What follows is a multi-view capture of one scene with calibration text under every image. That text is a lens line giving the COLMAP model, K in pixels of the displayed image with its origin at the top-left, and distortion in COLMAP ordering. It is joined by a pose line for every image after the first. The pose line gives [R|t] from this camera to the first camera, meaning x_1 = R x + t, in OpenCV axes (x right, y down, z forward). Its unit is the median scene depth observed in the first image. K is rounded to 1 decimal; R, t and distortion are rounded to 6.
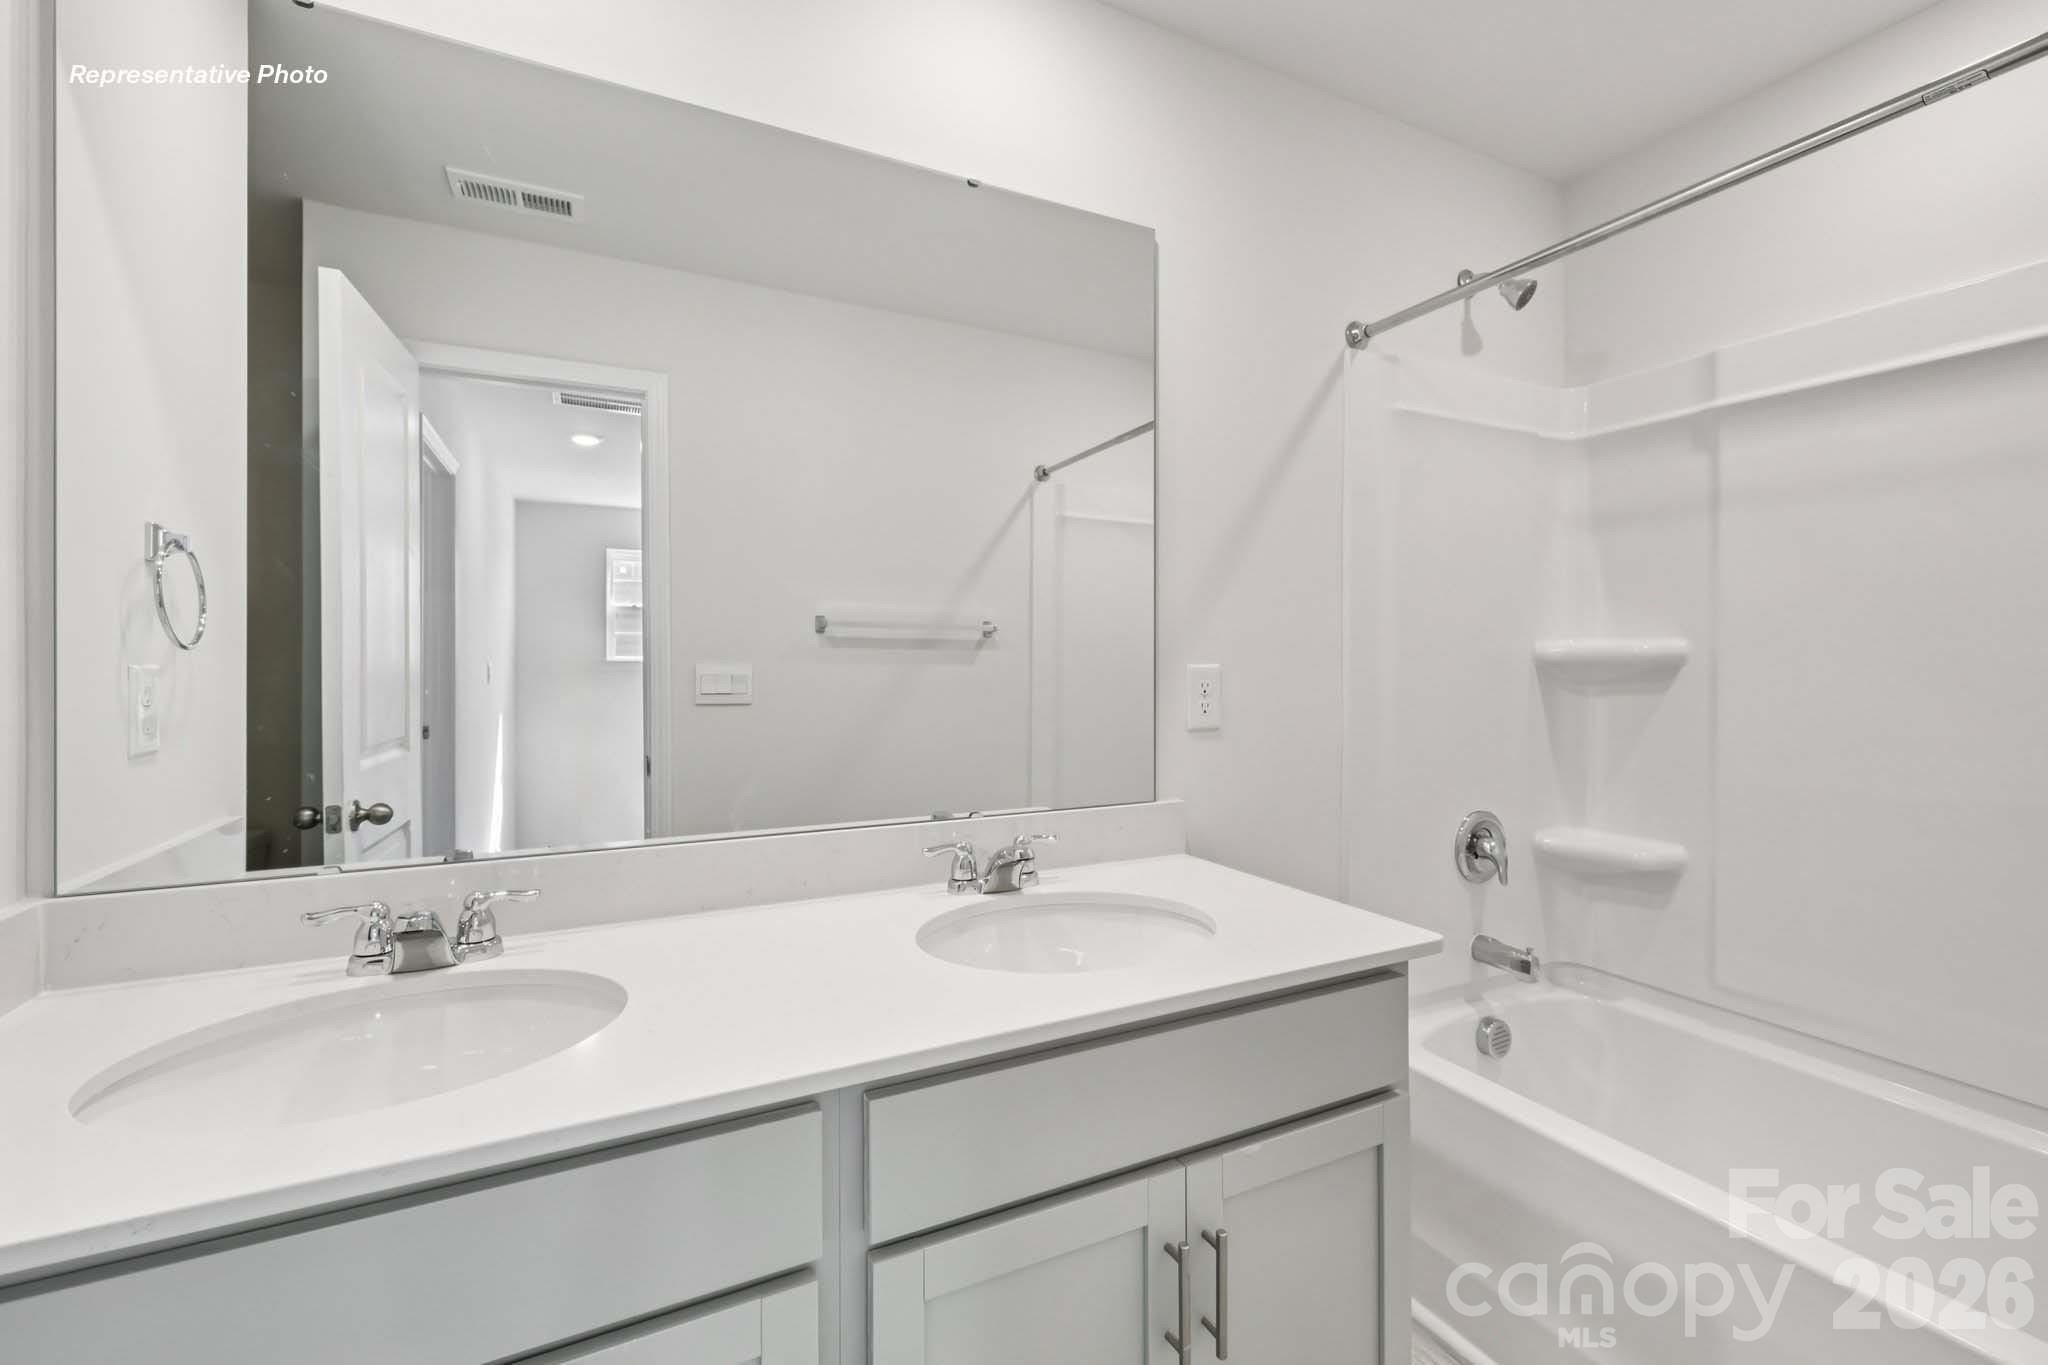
lens RADIAL K [[861.2, 0, 1018.4], [0, 861.2, 669.1], [0, 0, 1]] dist [0.002406, -0.000579]
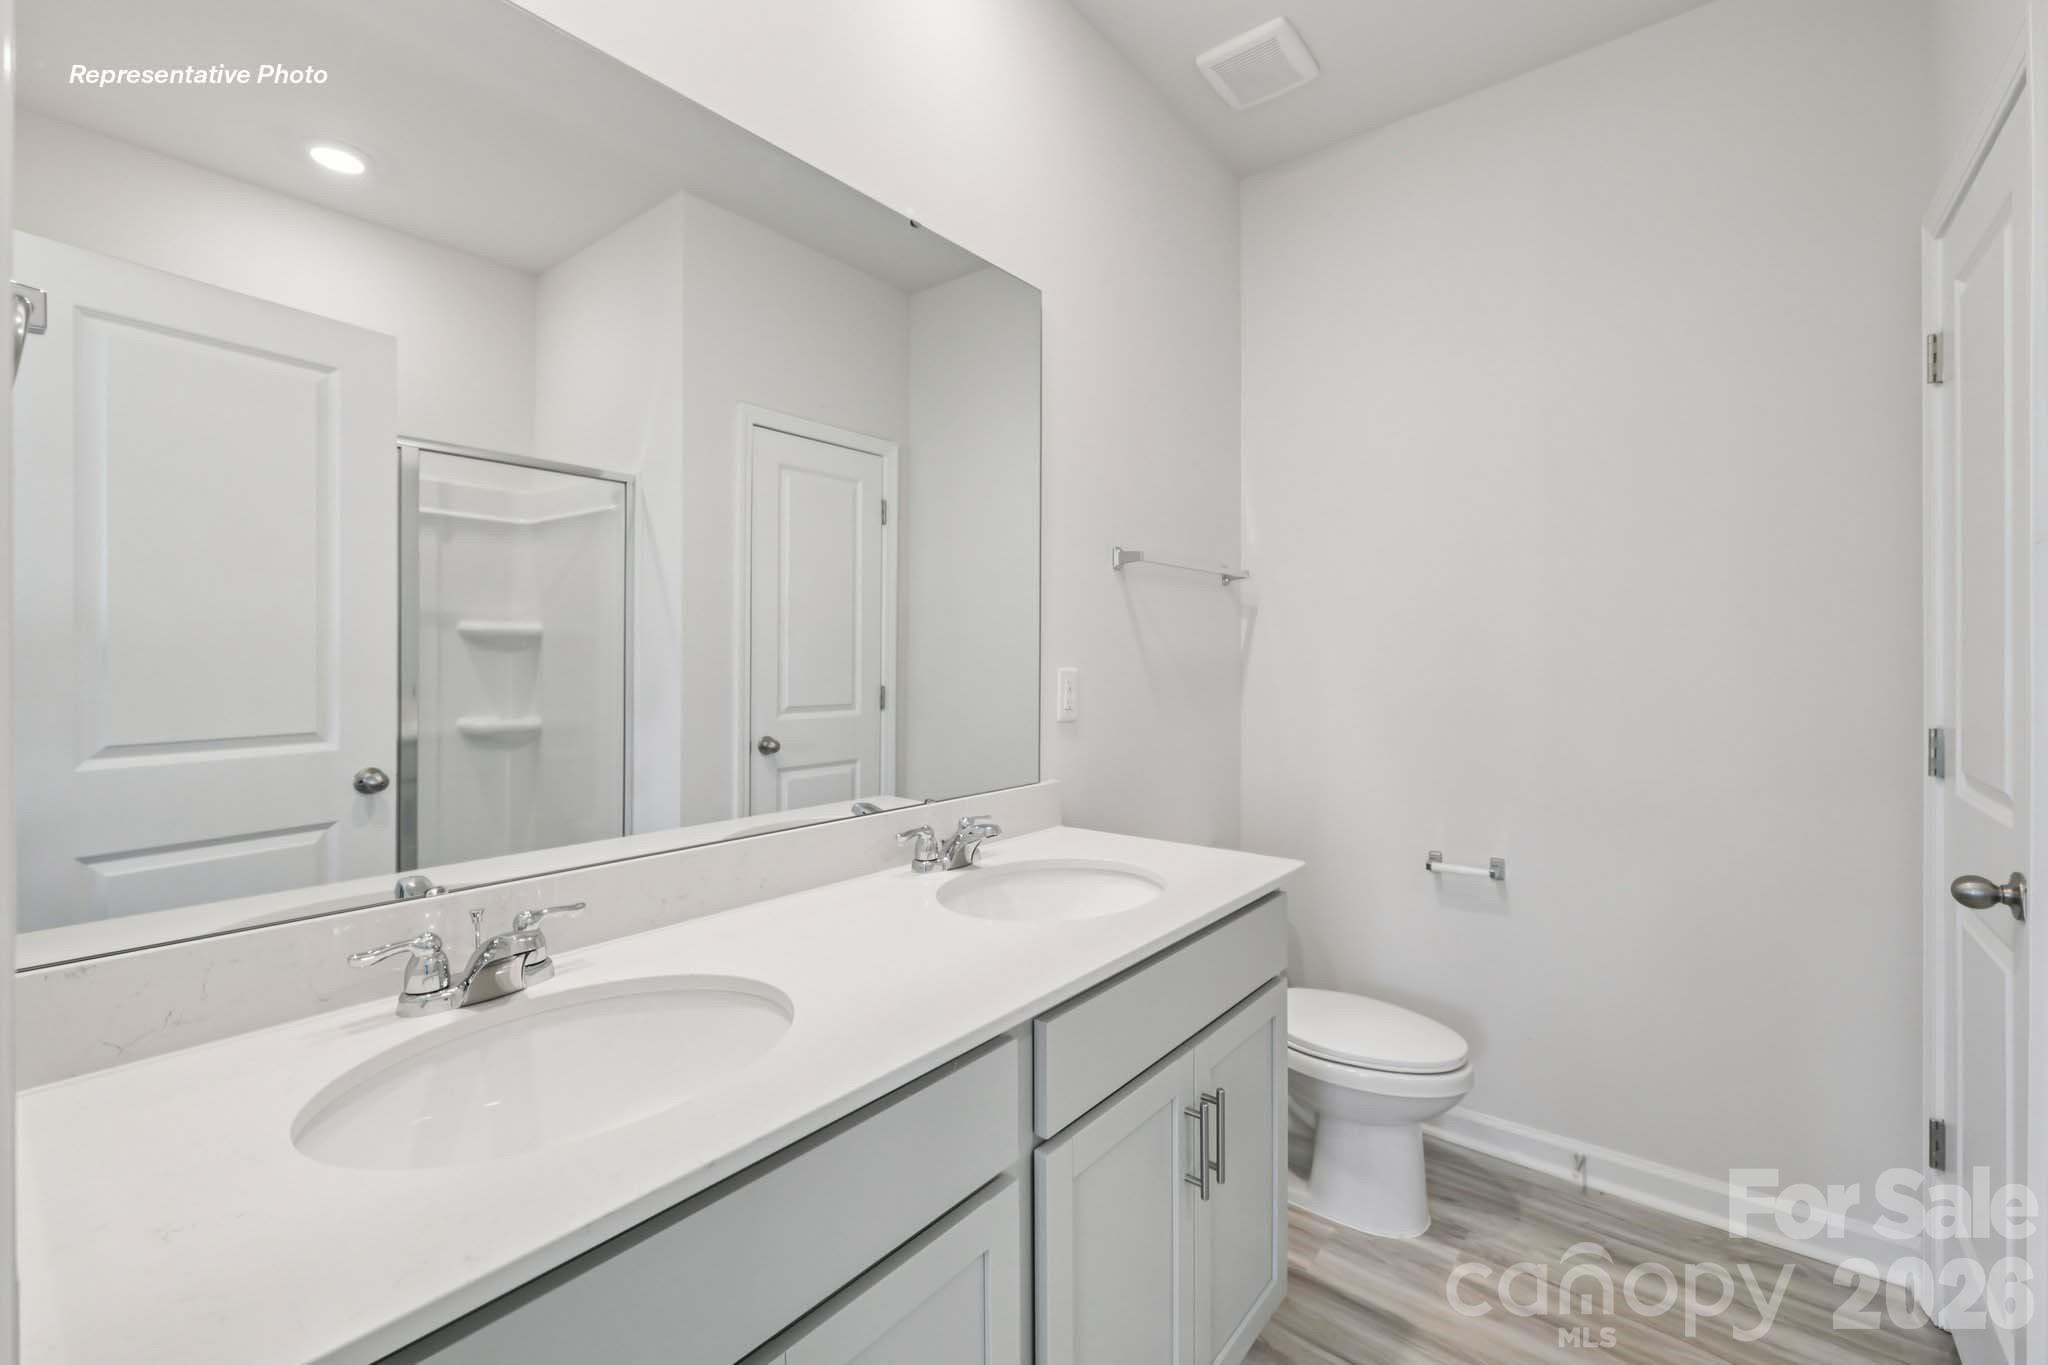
lens RADIAL K [[861.2, 0, 1031.9], [0, 861.2, 672.5], [0, 0, 1]] dist [0.002406, -0.000579]
pose [[0.905064, -0.004866, 0.425248, -0.422914], [0.001970, 0.999972, 0.007251, -0.004086], [-0.425271, -0.005725, 0.905048, -0.058085]]
